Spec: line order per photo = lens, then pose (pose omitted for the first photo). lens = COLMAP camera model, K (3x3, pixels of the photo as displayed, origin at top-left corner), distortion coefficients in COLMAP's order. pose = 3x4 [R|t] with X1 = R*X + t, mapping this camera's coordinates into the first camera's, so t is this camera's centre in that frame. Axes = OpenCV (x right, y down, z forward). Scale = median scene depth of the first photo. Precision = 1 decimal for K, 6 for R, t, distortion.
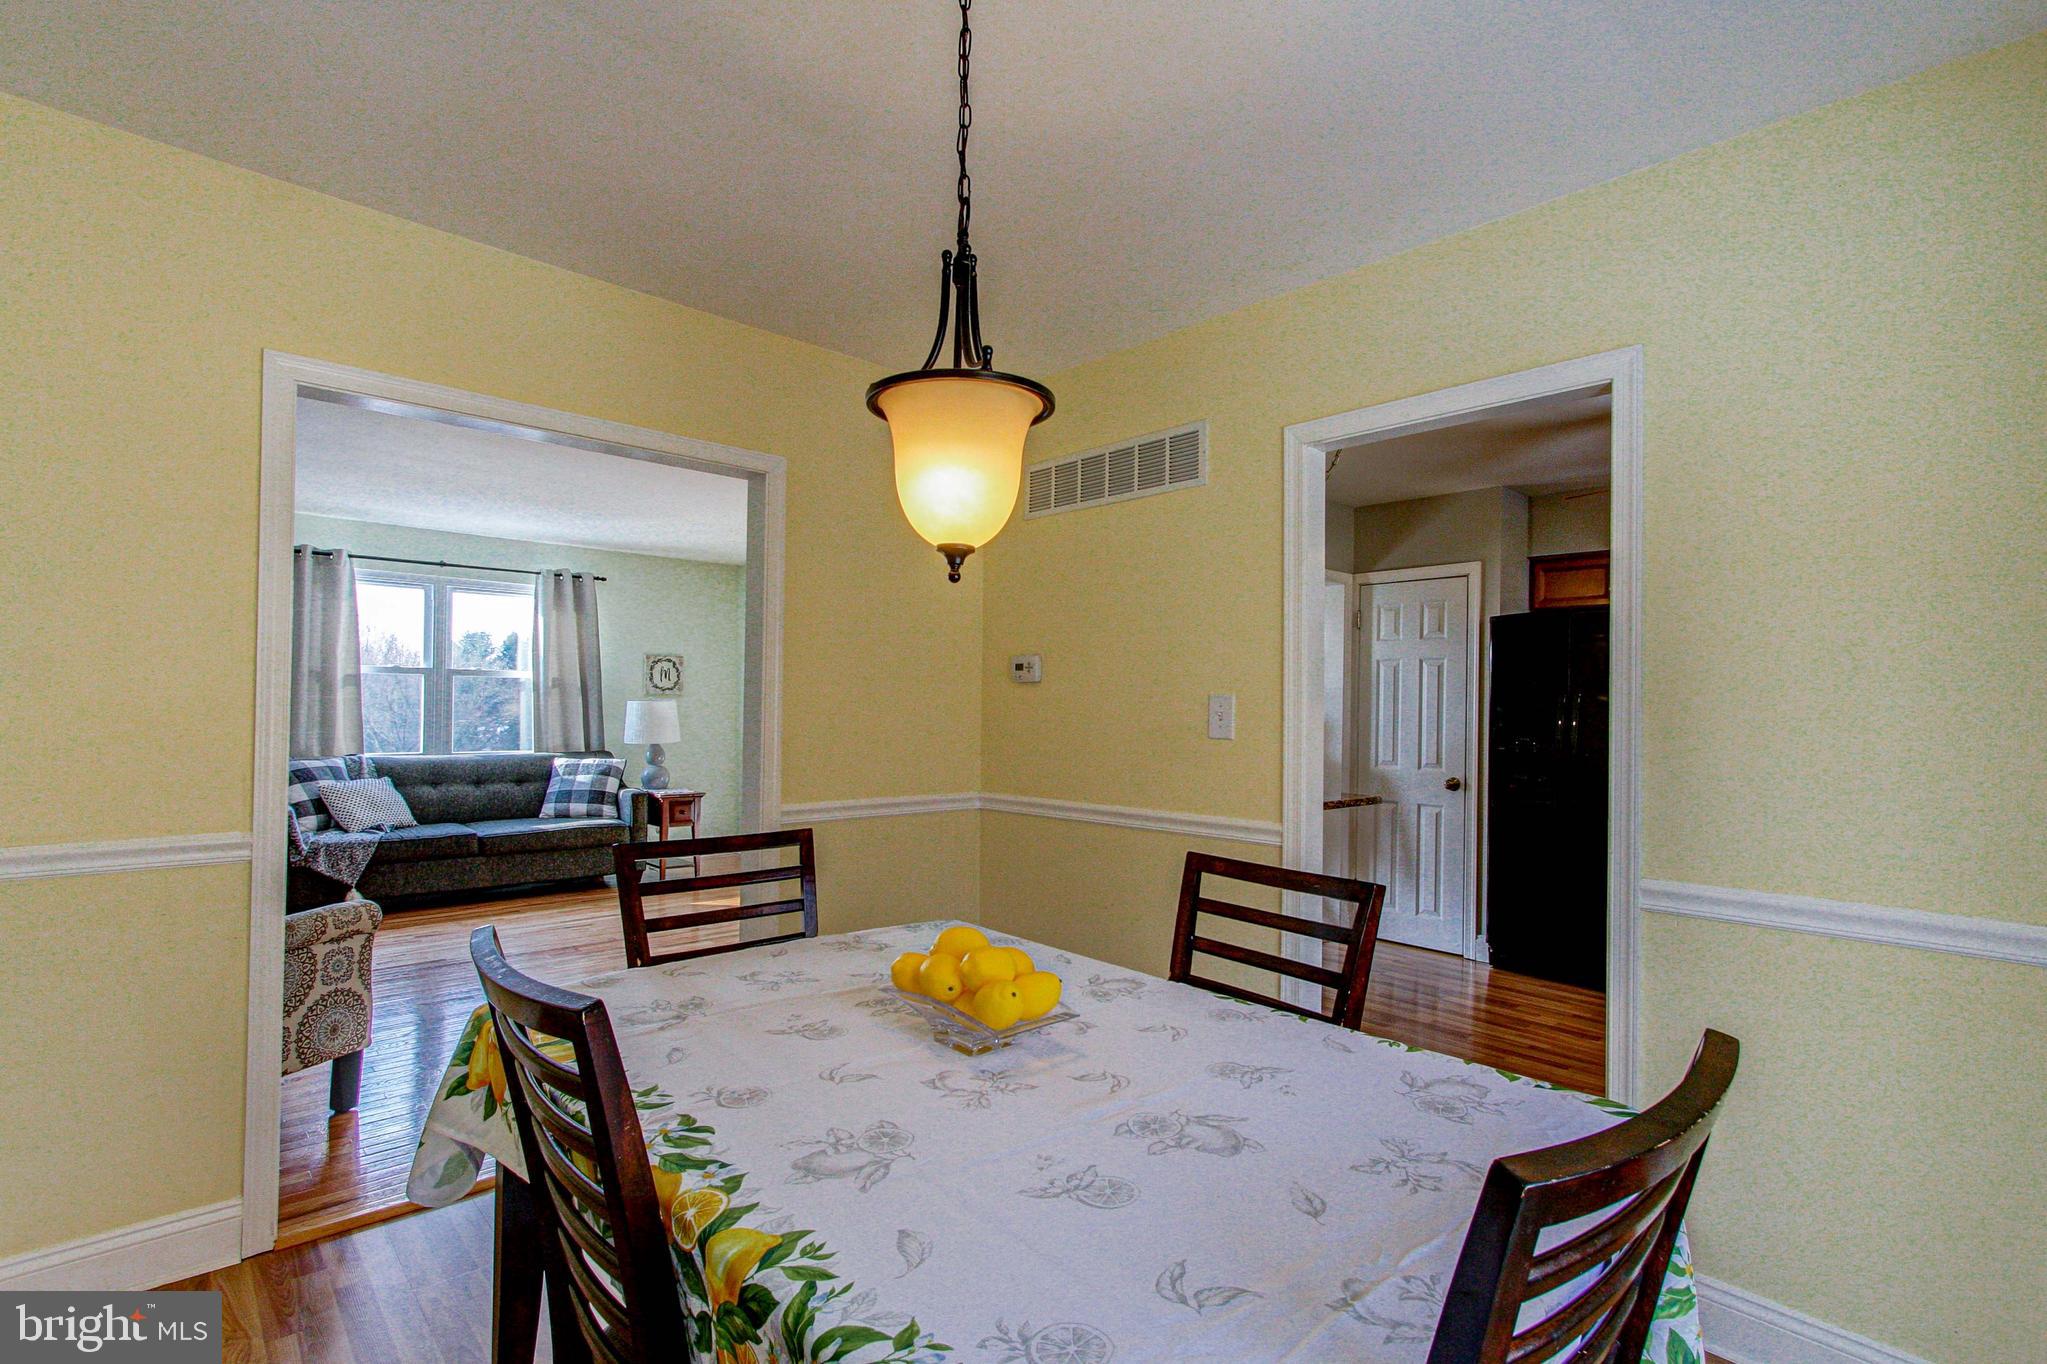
lens RADIAL K [[956.7, 0, 1033.3], [0, 956.7, 700.4], [0, 0, 1]] dist [-0.004783, 0.003123]
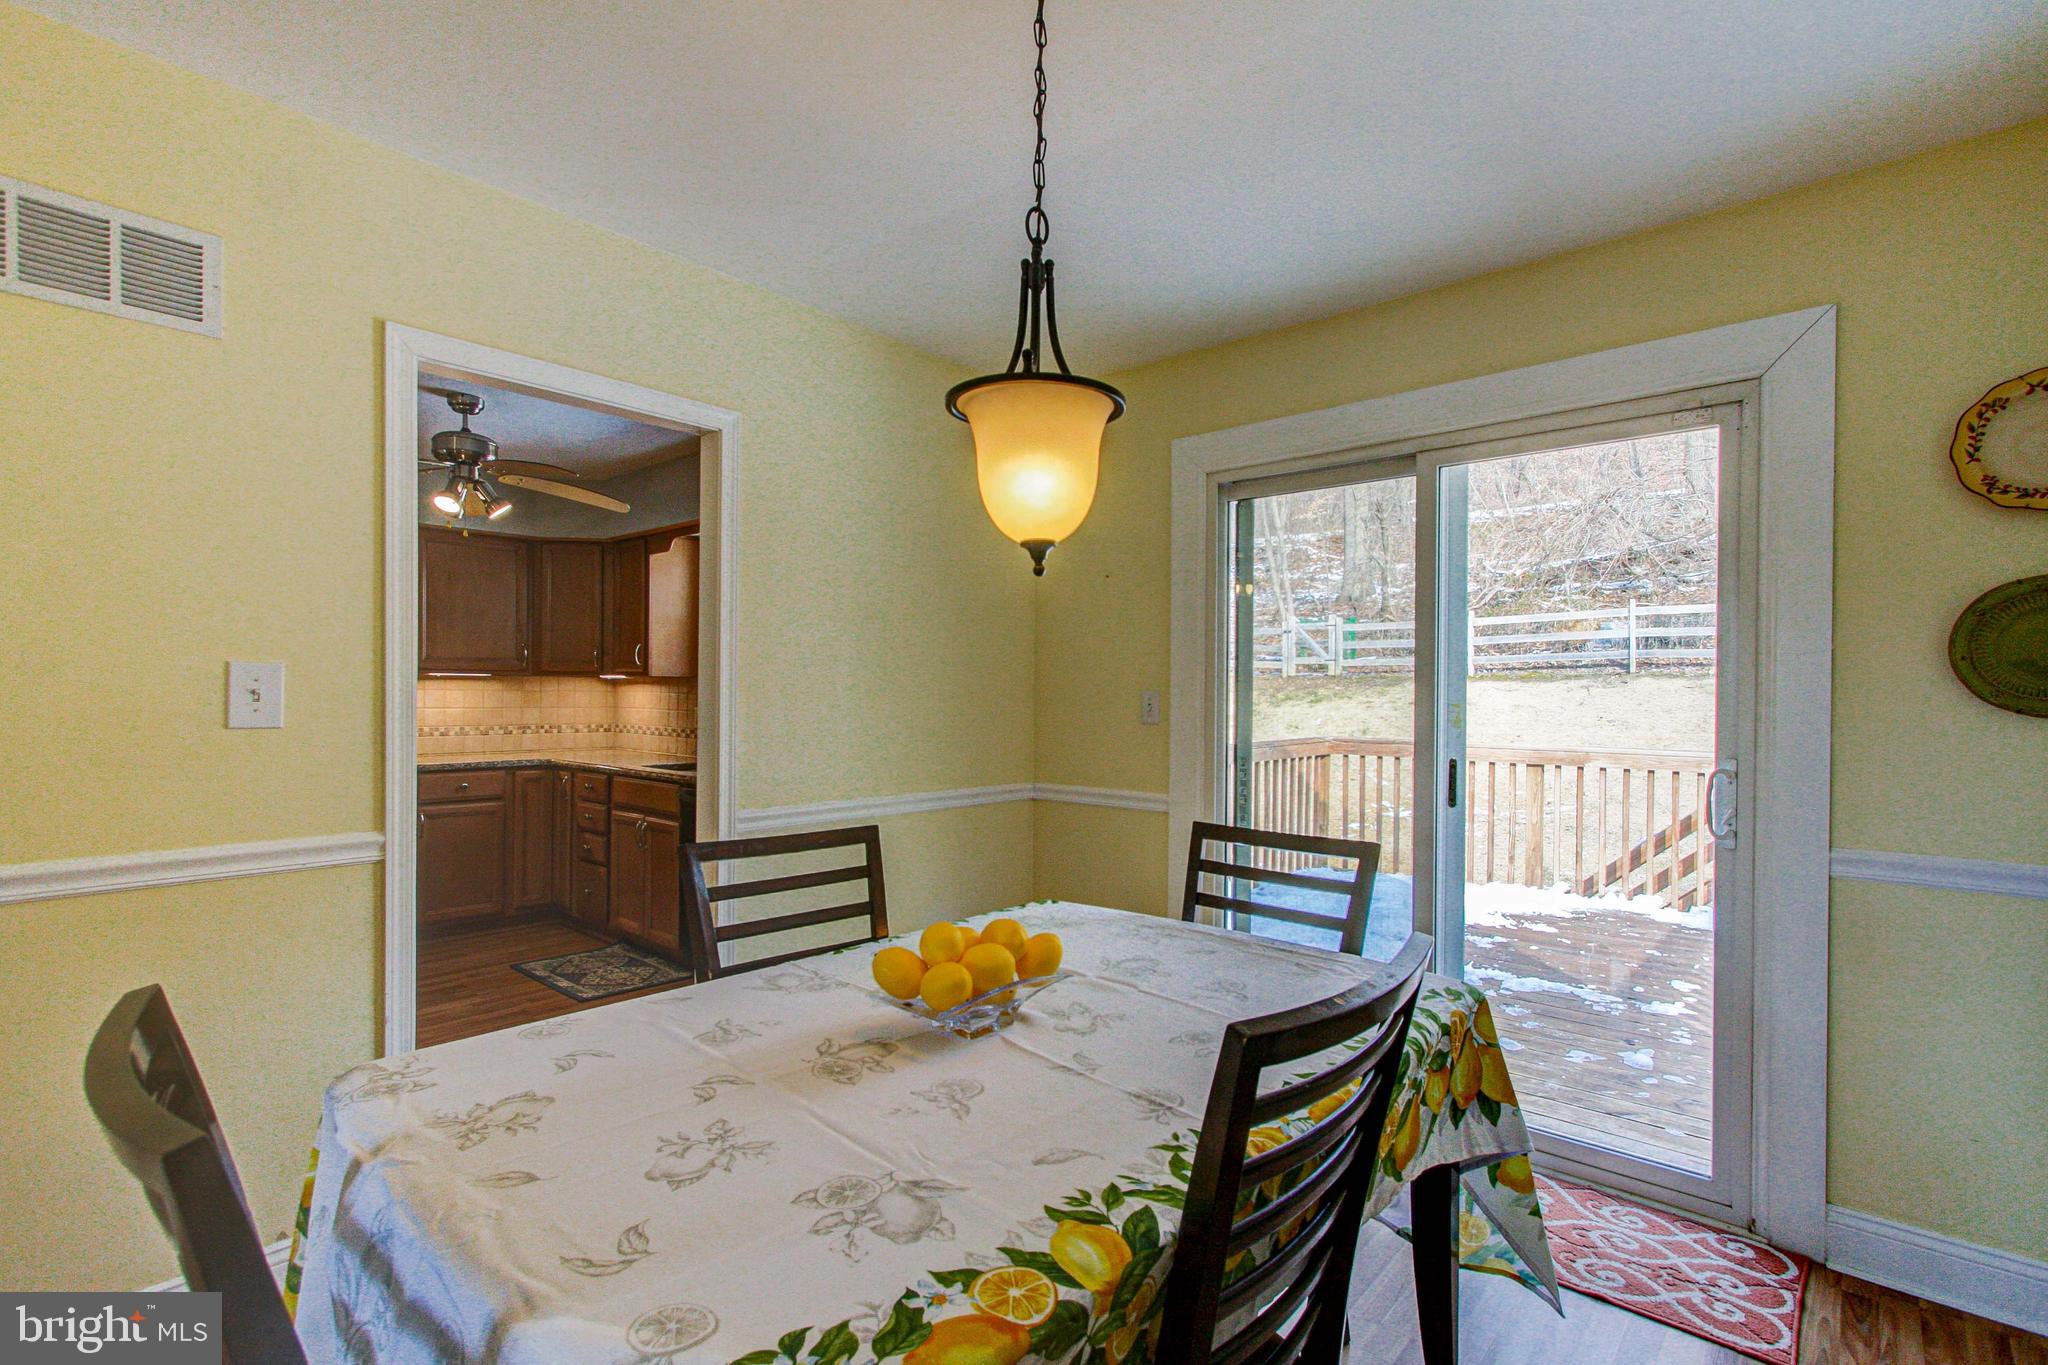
lens RADIAL K [[957.2, 0, 1027.8], [0, 957.2, 690.4], [0, 0, 1]] dist [-0.004783, 0.003123]
pose [[-0.100491, -0.011339, 0.994873, -0.238592], [-0.015923, 0.999825, 0.009787, -0.000830], [-0.994811, -0.014858, -0.100654, 0.235792]]
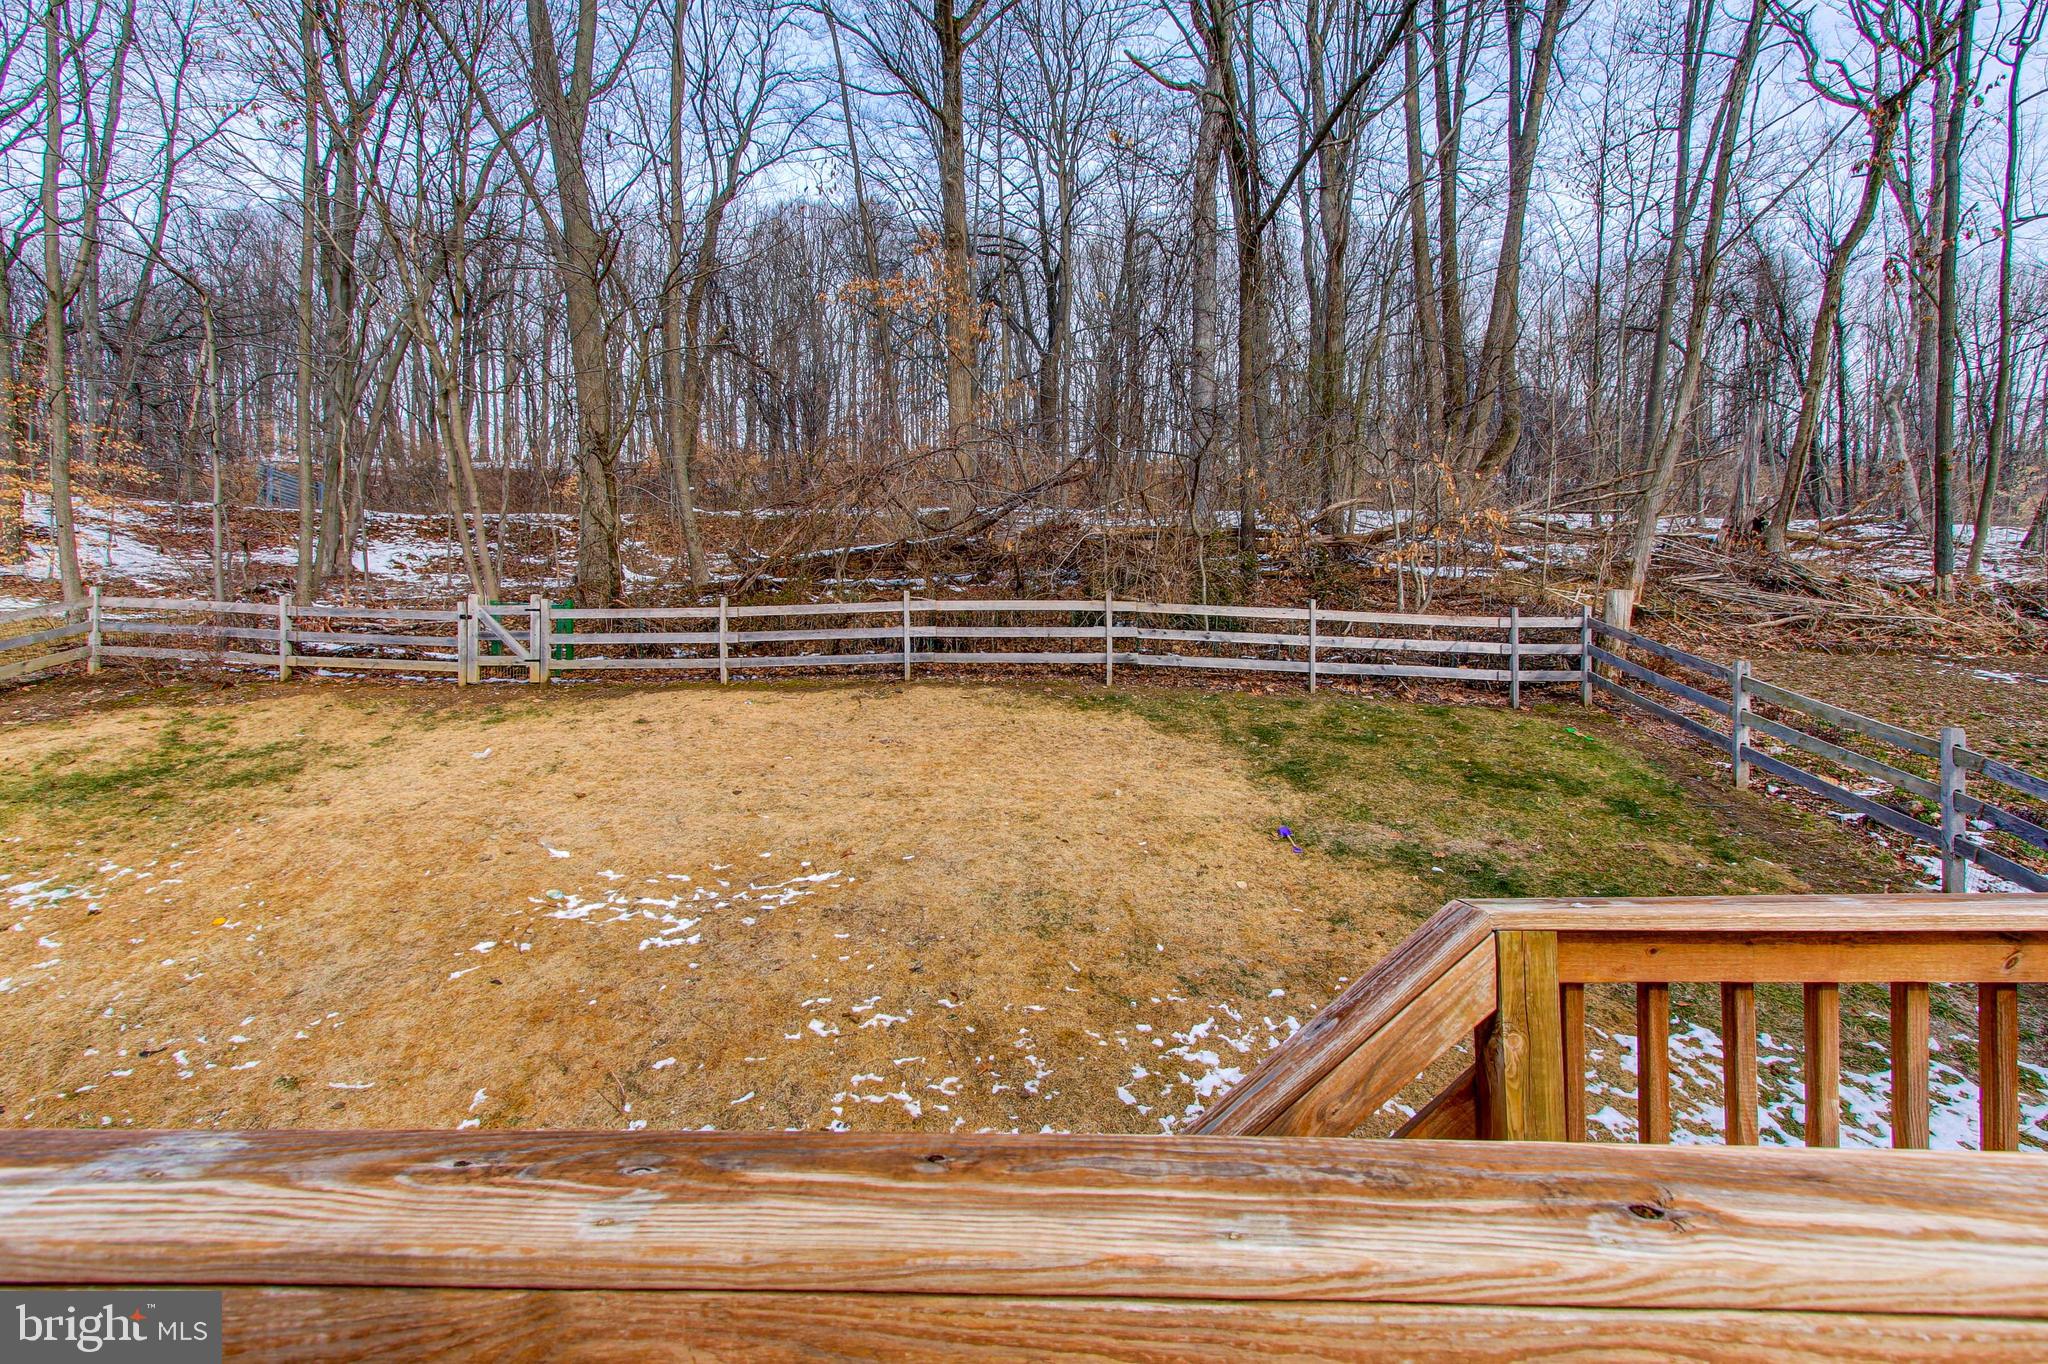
lens RADIAL K [[957.2, 0, 1022.4], [0, 957.2, 692.6], [0, 0, 1]] dist [-0.004783, 0.003123]
pose [[-0.710932, -0.000052, 0.703261, 0.556476], [-0.011852, 0.999859, -0.011907, 0.000480], [-0.703161, -0.016801, -0.710832, -0.368696]]
